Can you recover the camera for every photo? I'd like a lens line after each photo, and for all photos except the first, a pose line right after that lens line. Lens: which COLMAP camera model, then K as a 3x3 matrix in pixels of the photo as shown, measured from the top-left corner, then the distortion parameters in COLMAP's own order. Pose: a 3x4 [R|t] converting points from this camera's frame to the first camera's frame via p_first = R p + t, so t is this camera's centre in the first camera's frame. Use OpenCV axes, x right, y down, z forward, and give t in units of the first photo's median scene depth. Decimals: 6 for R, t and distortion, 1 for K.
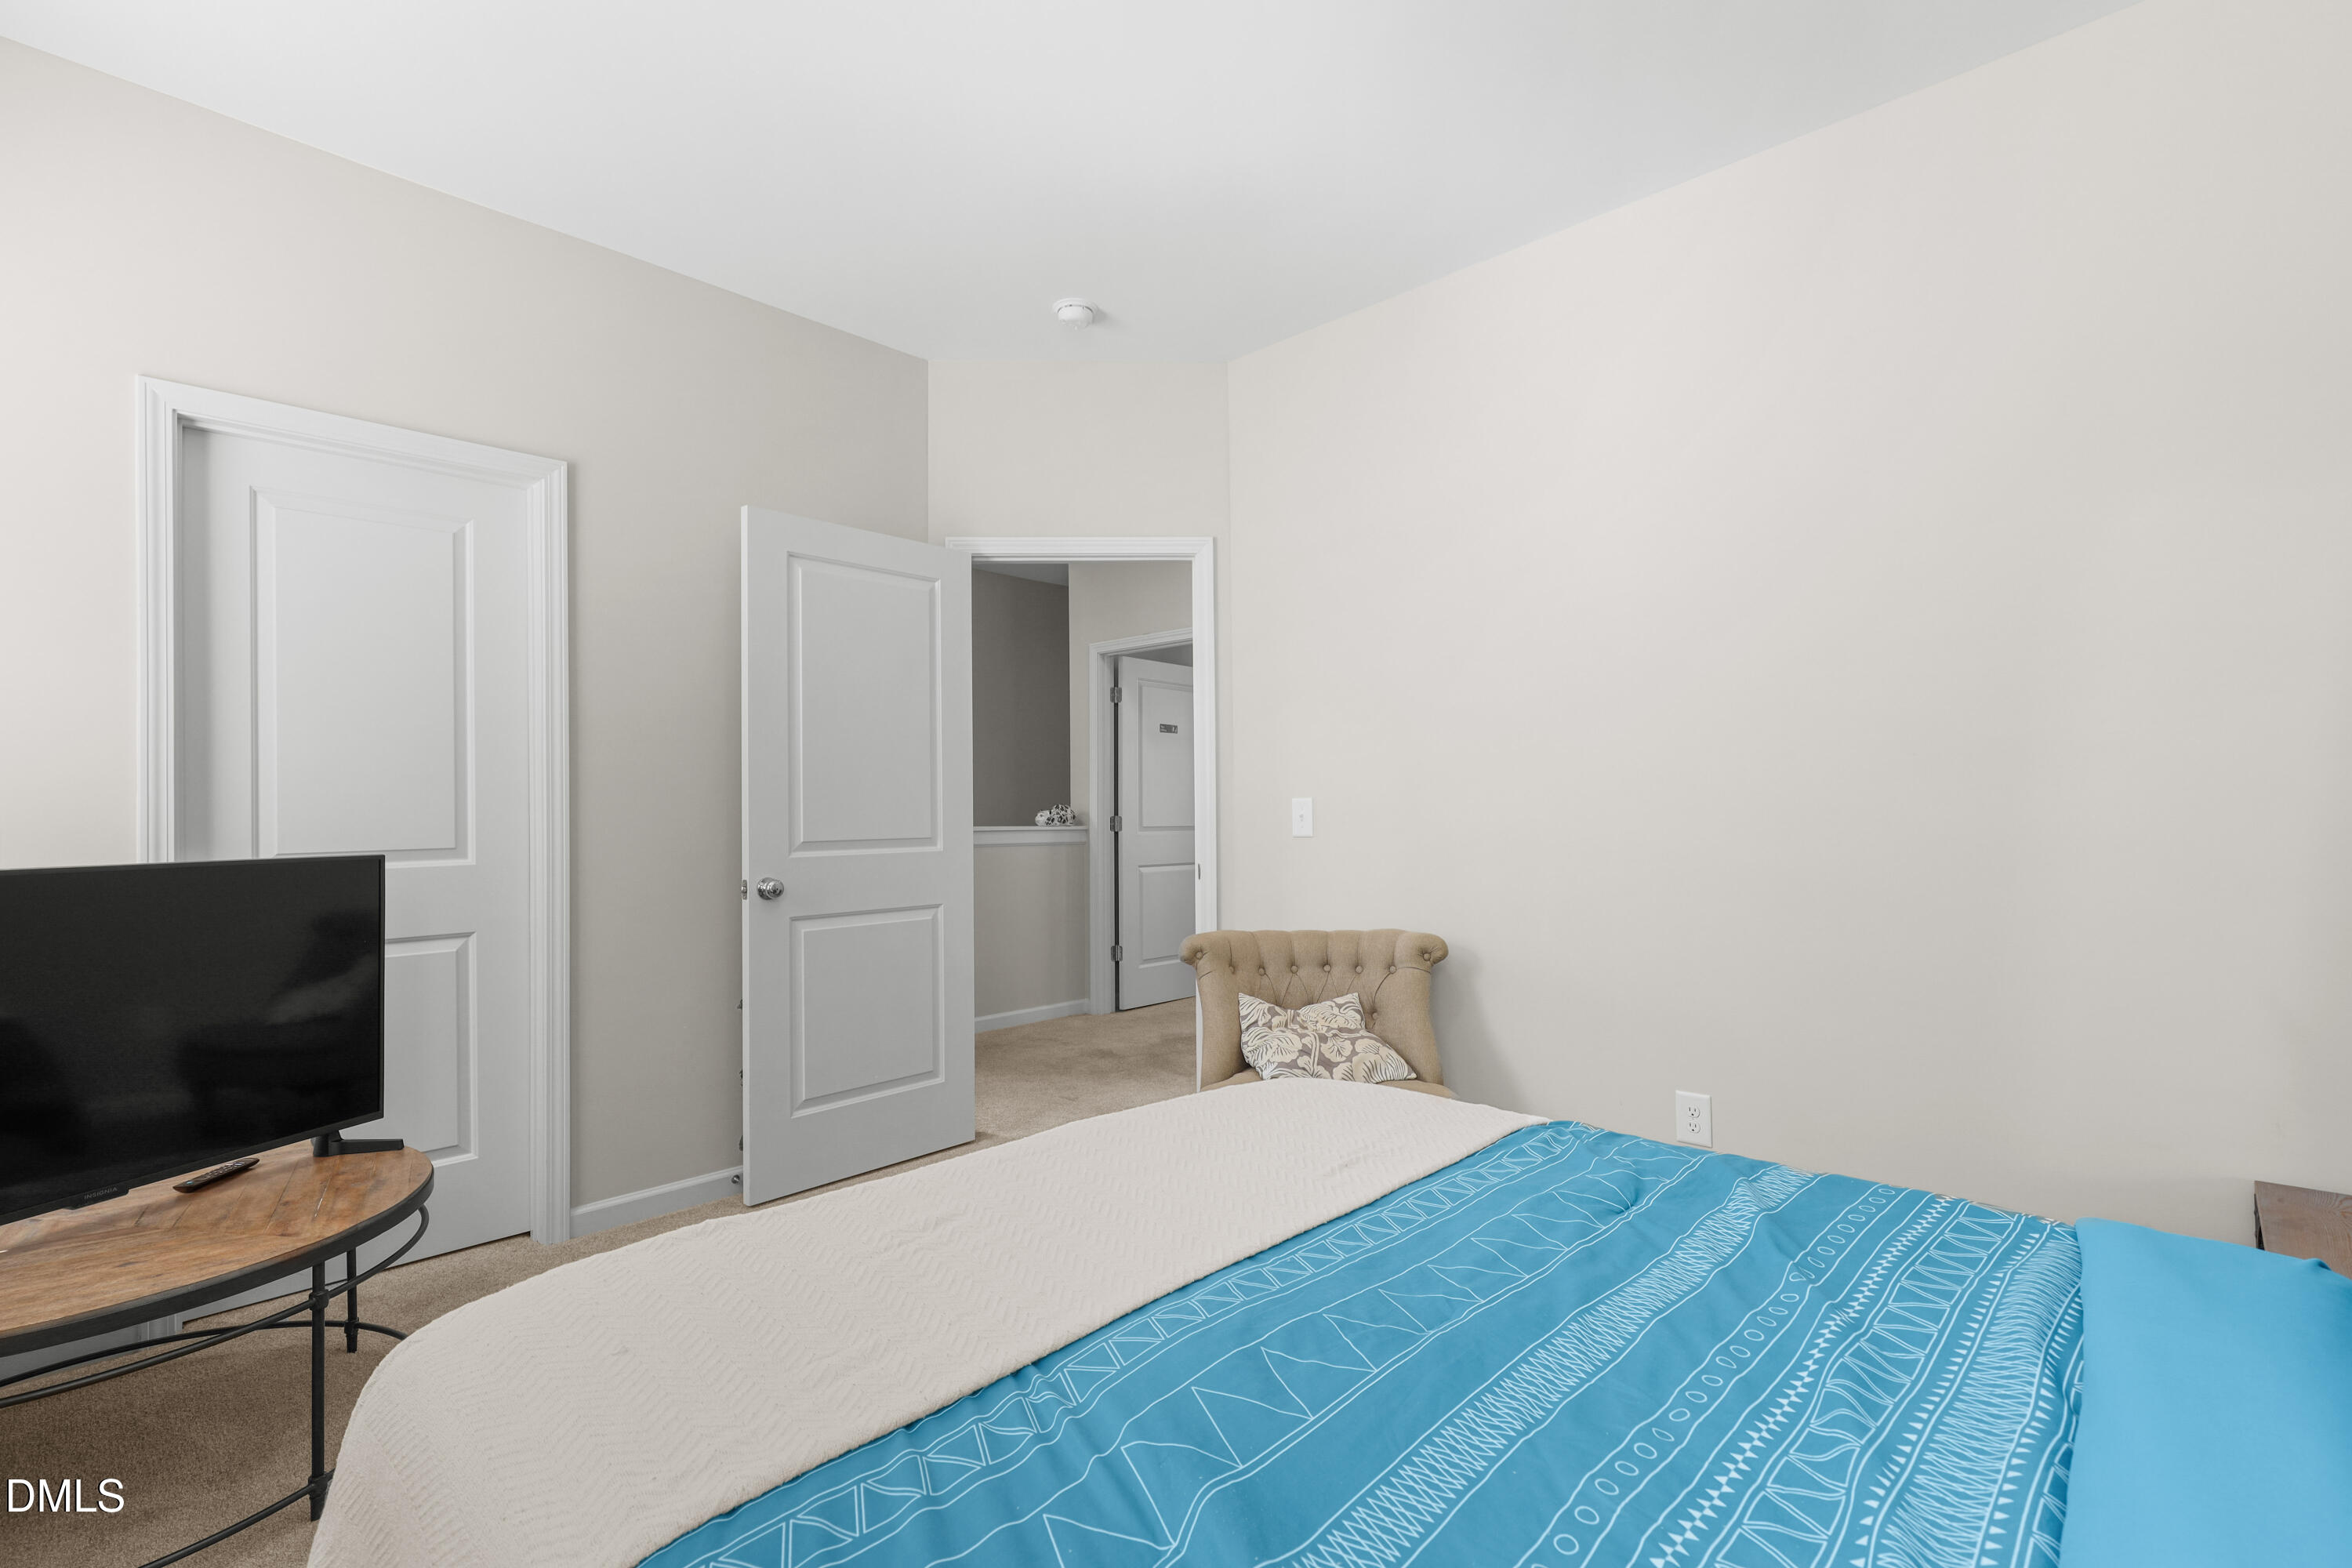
lens RADIAL K [[1078.7, 0, 1190.6], [0, 1078.7, 807.4], [0, 0, 1]] dist [0.003843, 0.000825]
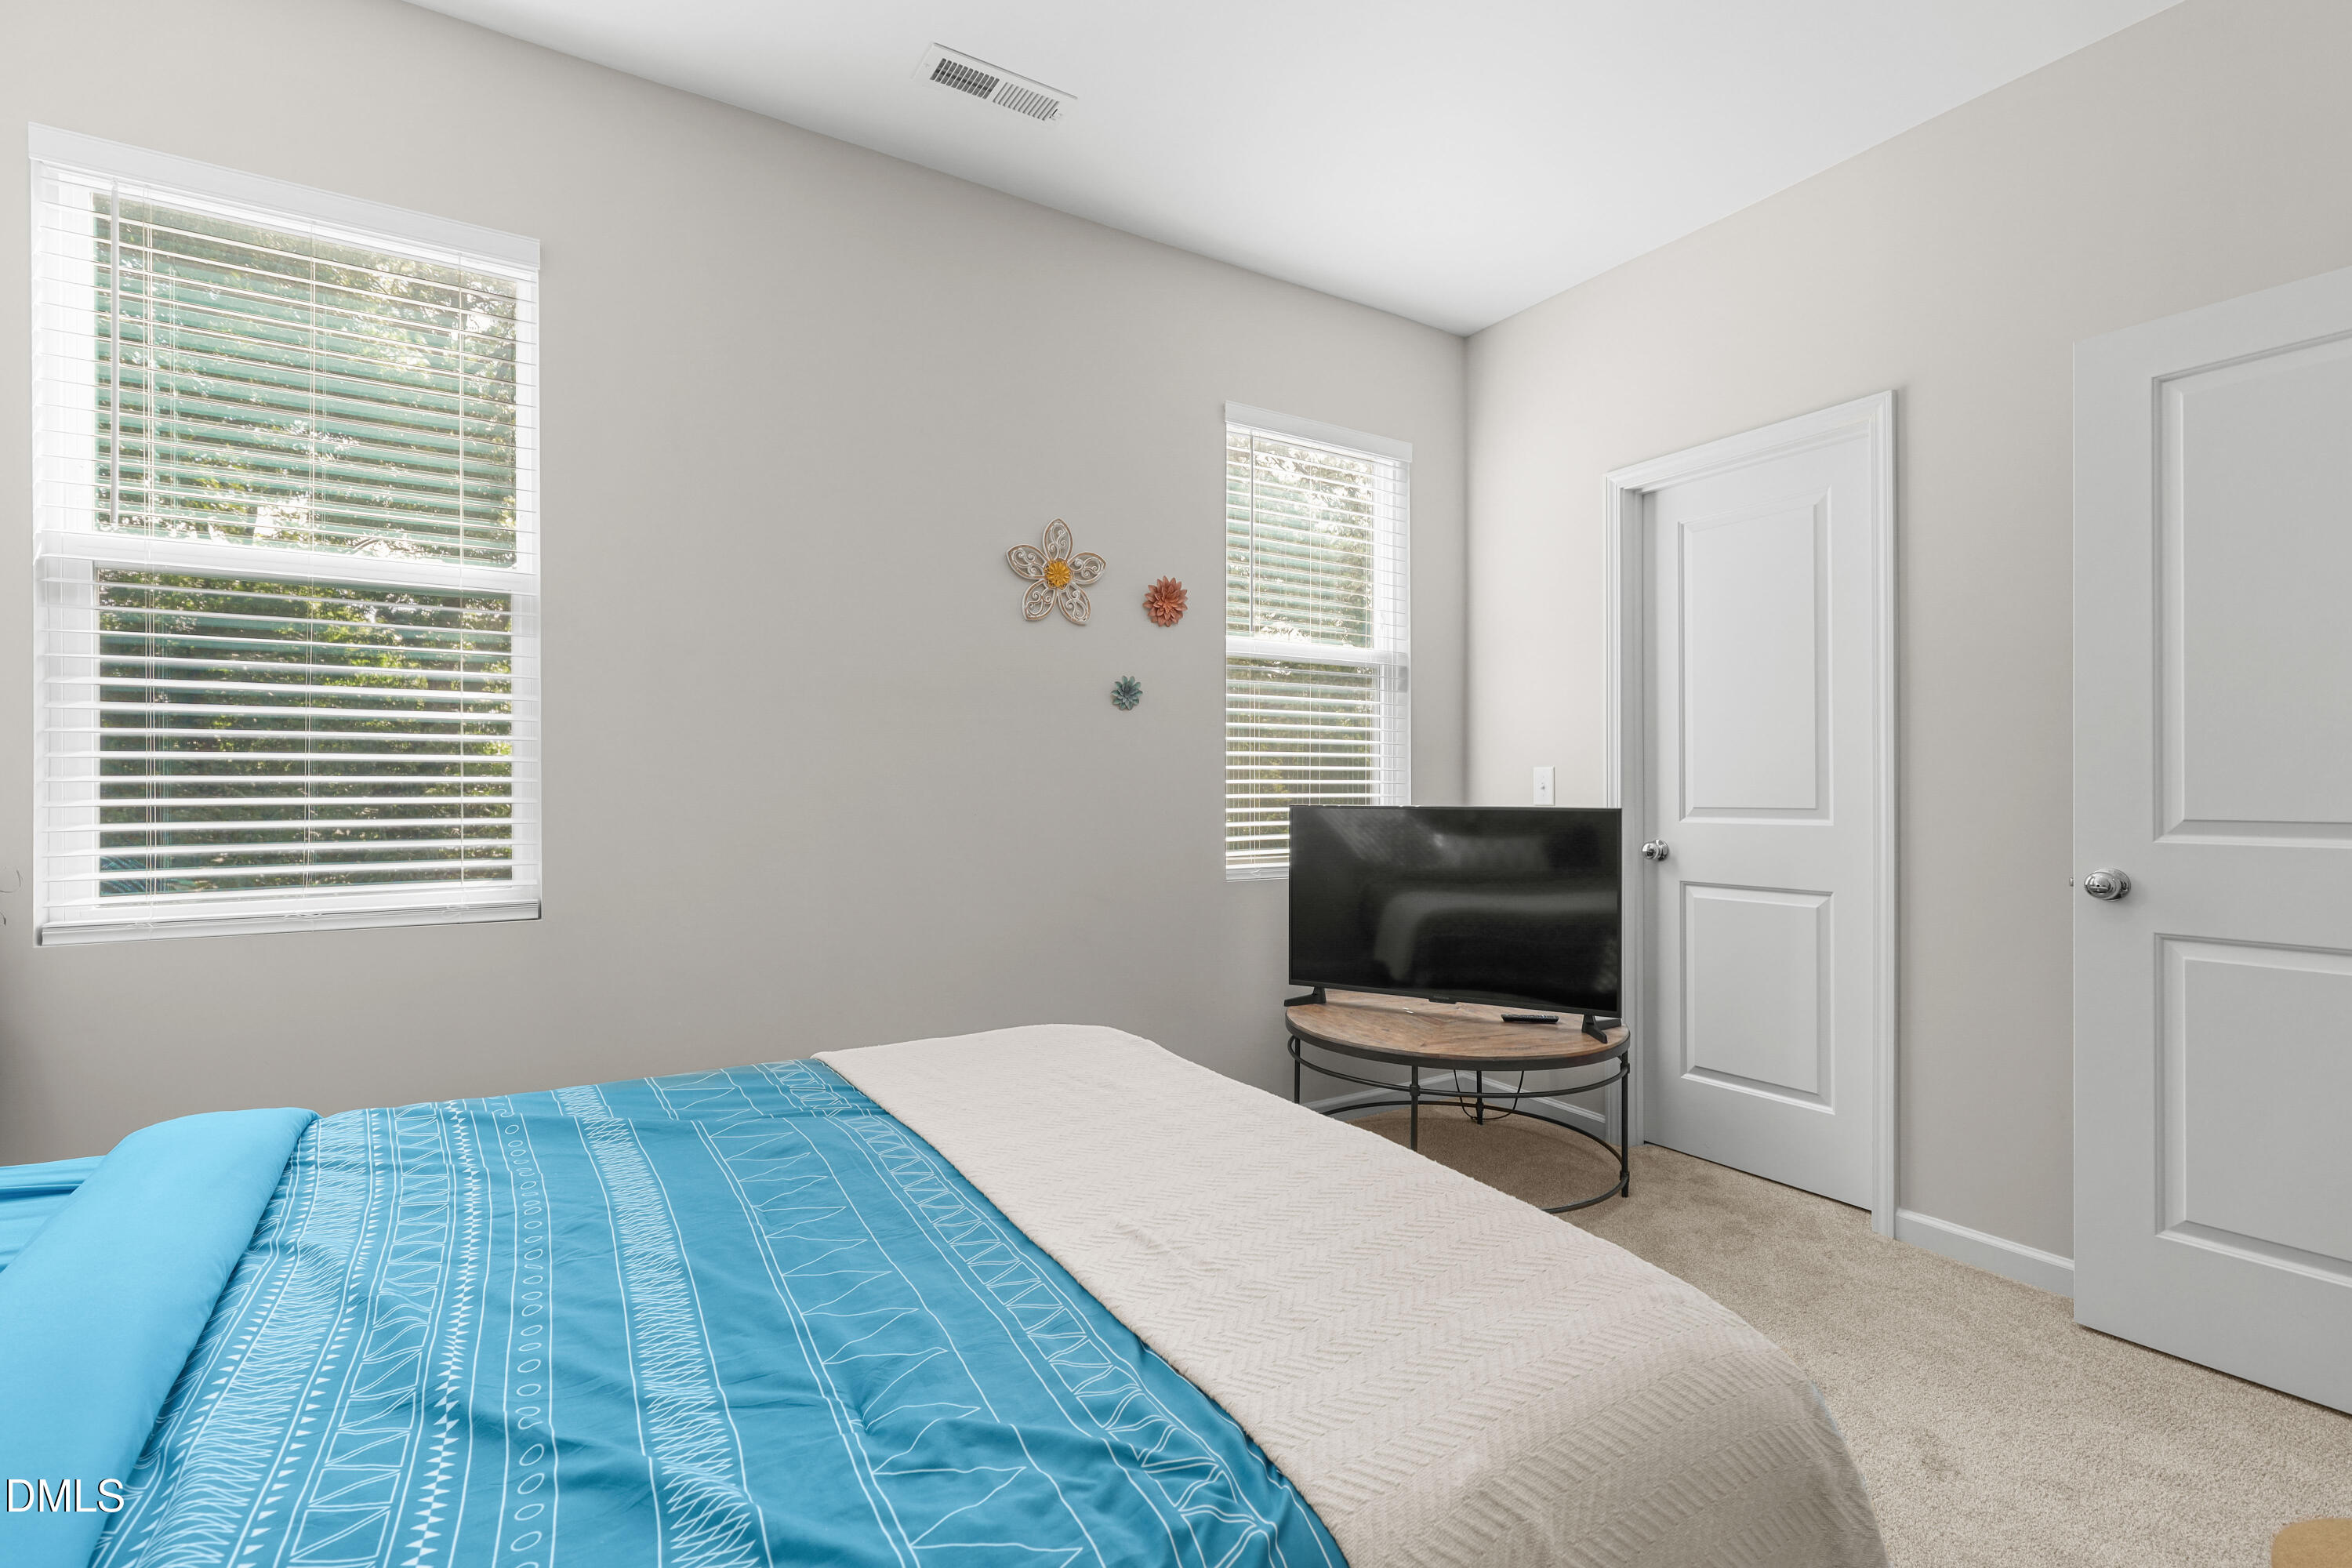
lens RADIAL K [[1078.7, 0, 1190.6], [0, 1078.7, 807.4], [0, 0, 1]] dist [0.003843, 0.000825]
pose [[-0.248094, 0.030723, -0.968249, 0.579347], [0.005383, 0.999525, 0.030336, 0.001915], [0.968721, 0.002314, -0.248142, 0.816262]]
